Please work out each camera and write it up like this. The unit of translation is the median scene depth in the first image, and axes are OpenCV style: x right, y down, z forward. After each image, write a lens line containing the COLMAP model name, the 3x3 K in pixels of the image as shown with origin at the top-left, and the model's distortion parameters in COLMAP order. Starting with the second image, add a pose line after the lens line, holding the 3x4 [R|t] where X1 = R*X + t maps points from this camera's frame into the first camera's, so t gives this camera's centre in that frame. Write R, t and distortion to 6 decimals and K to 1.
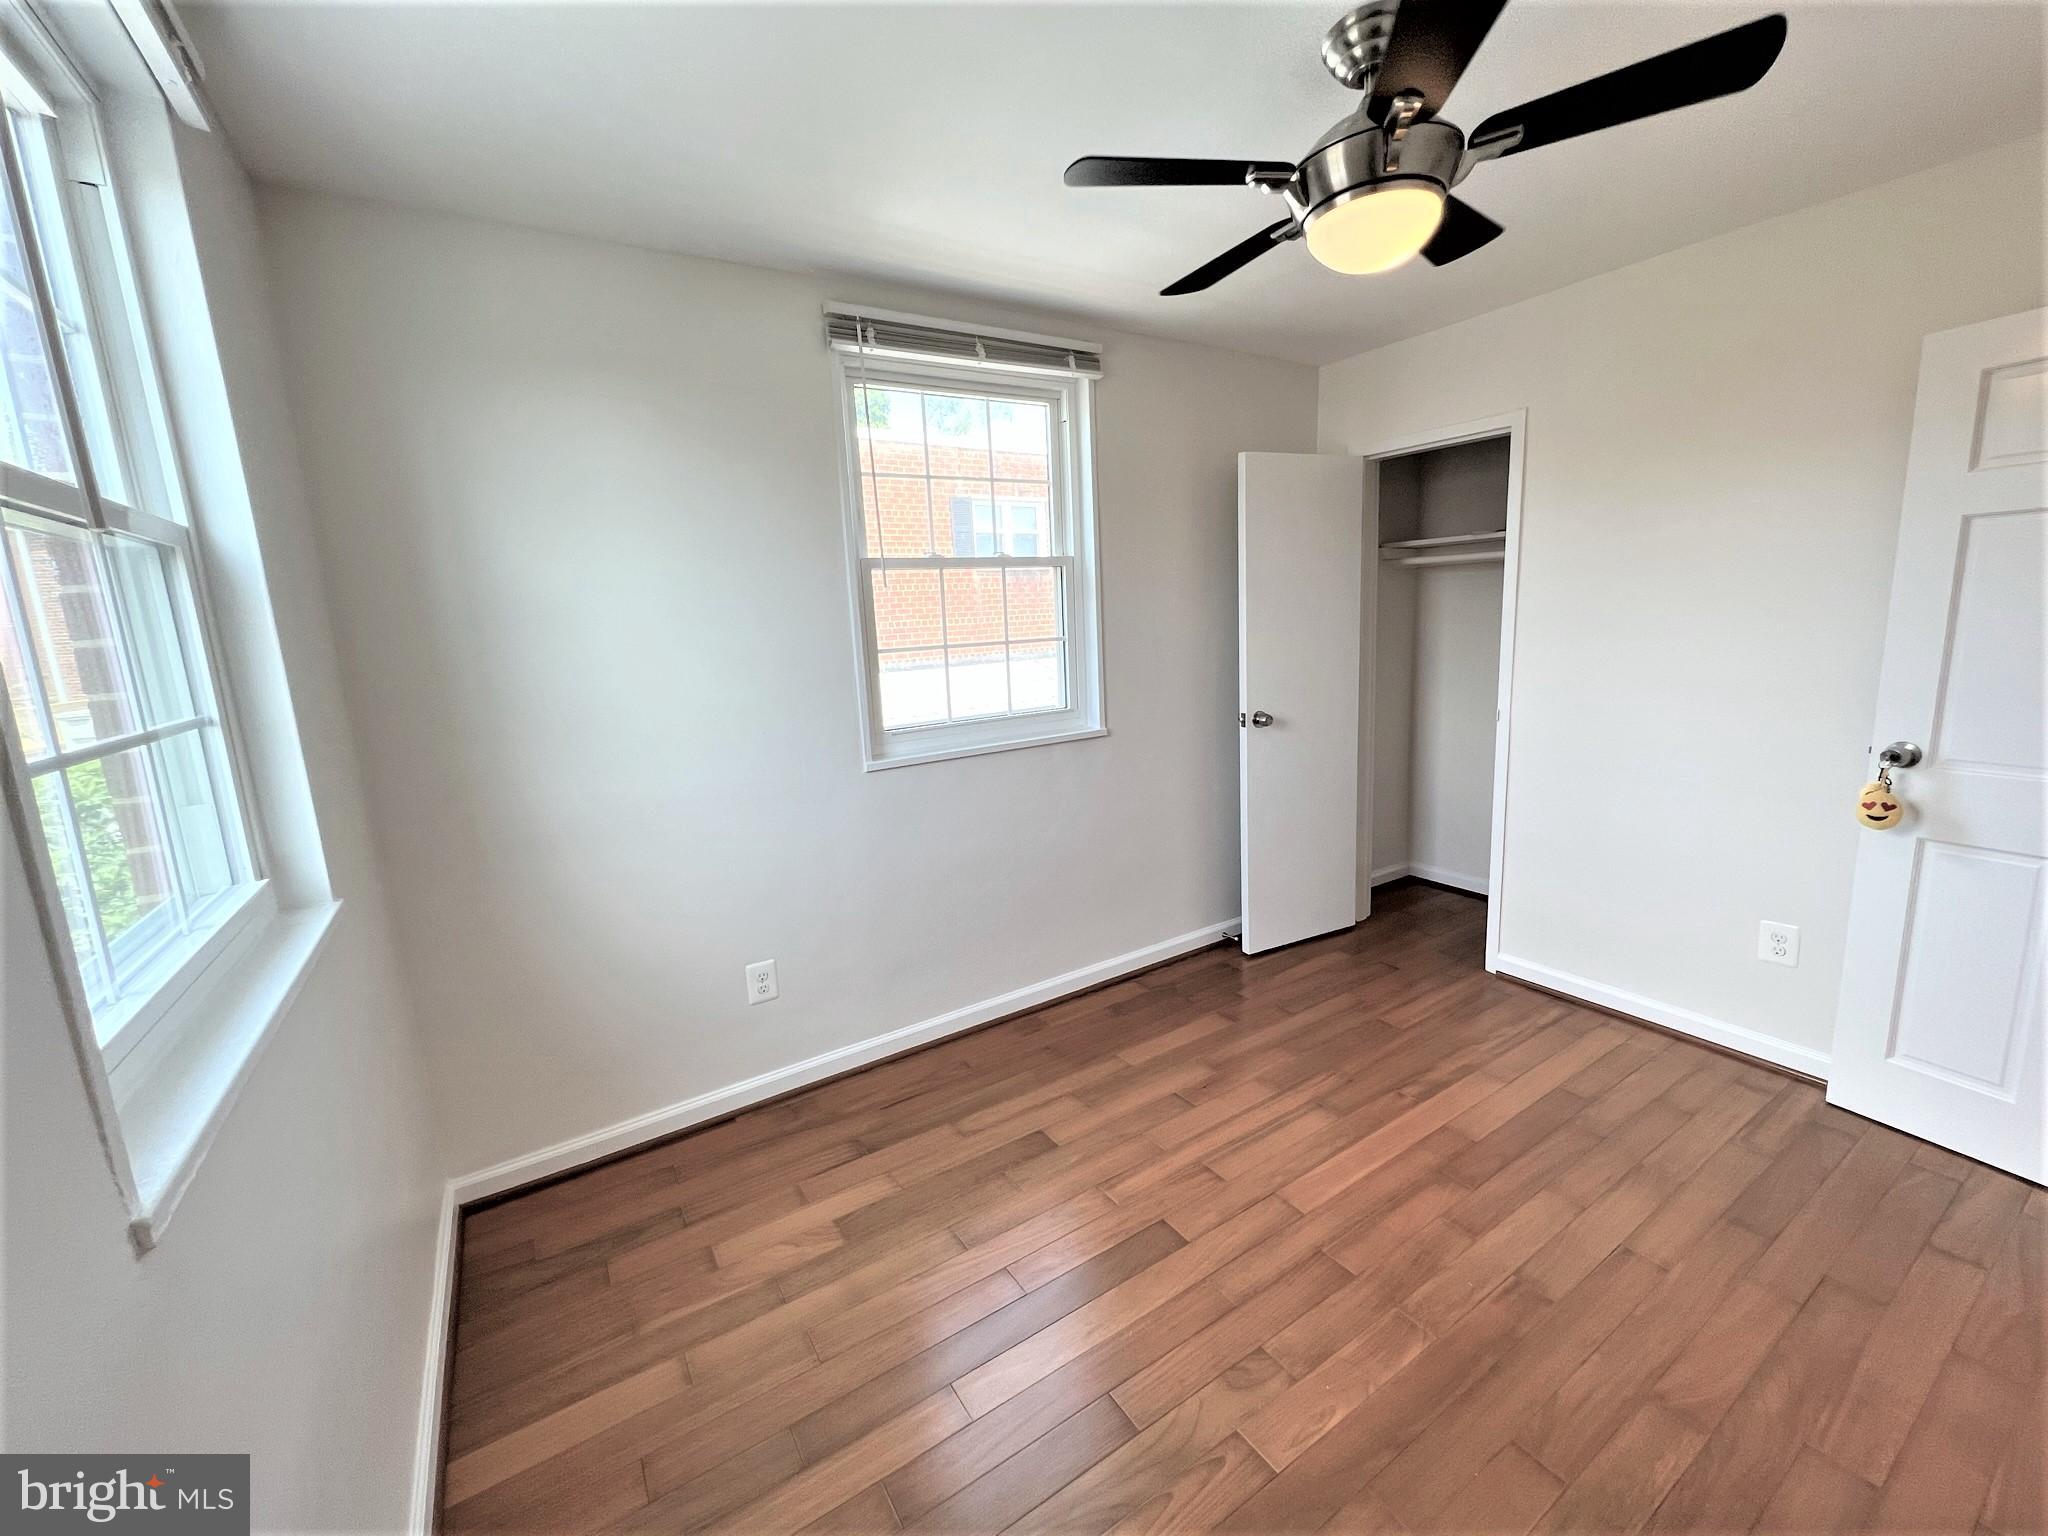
lens RADIAL K [[819.1, 0, 1019.9], [0, 819.1, 760.8], [0, 0, 1]] dist [-0.004849, 0.001407]
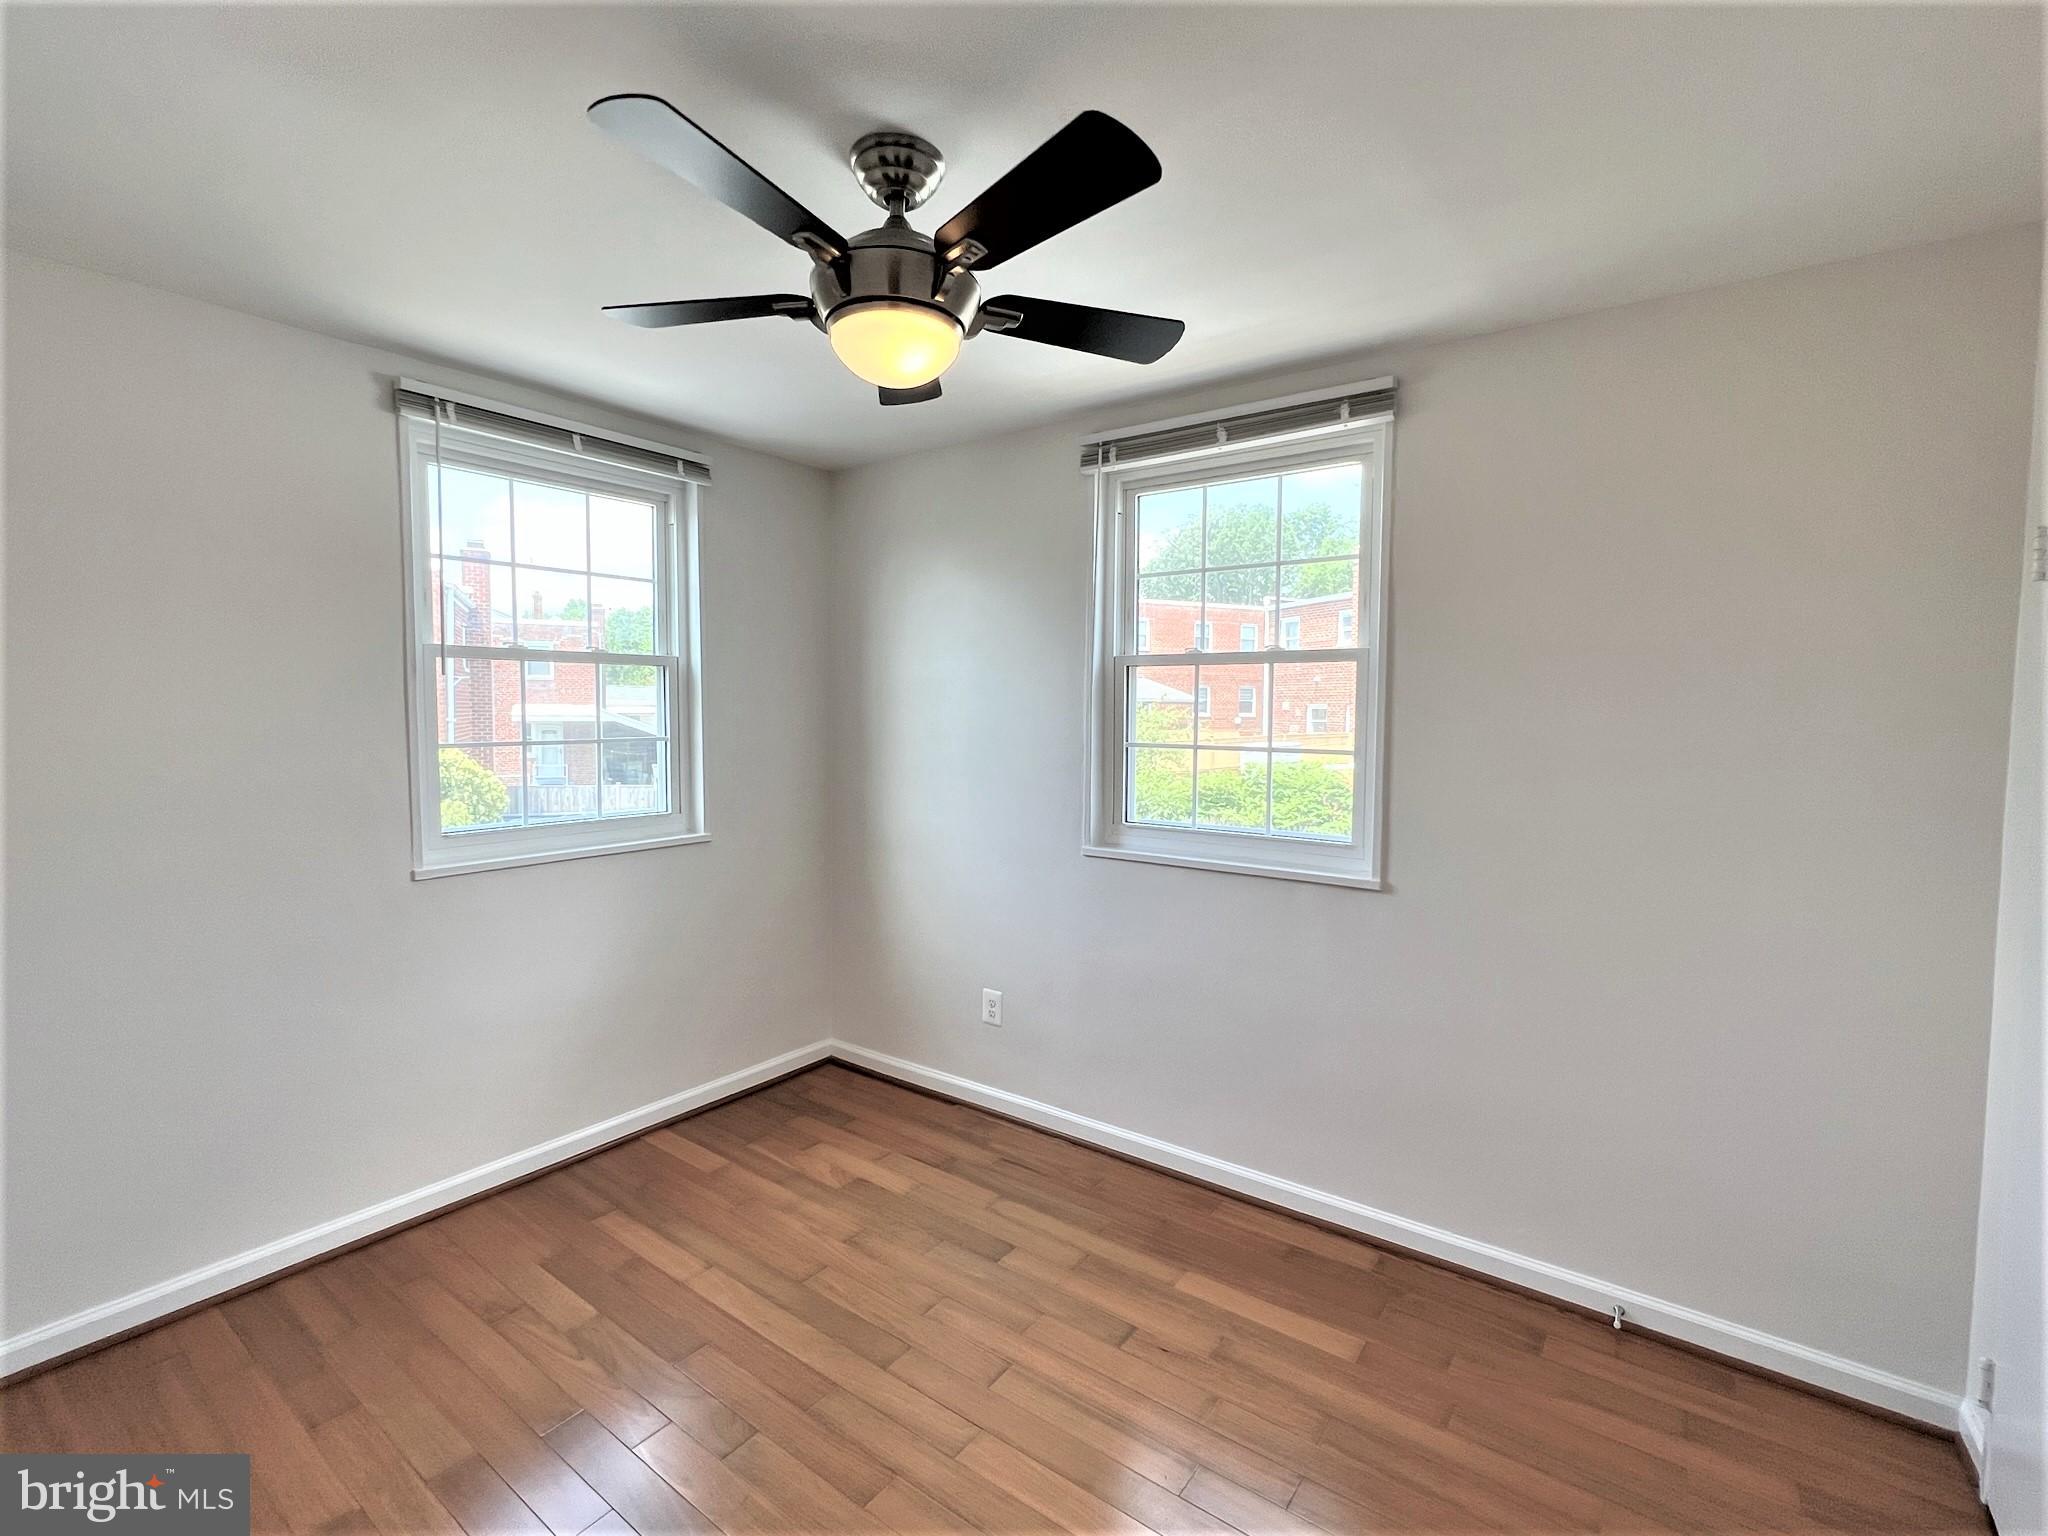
lens RADIAL K [[930.1, 0, 1024.6], [0, 930.1, 762.9], [0, 0, 1]] dist [-0.003688, -0.000282]
pose [[0.363469, 0.107747, -0.925354, 0.920516], [-0.191084, 0.980793, 0.039146, -0.141052], [0.911799, 0.162592, 0.377077, 0.477754]]
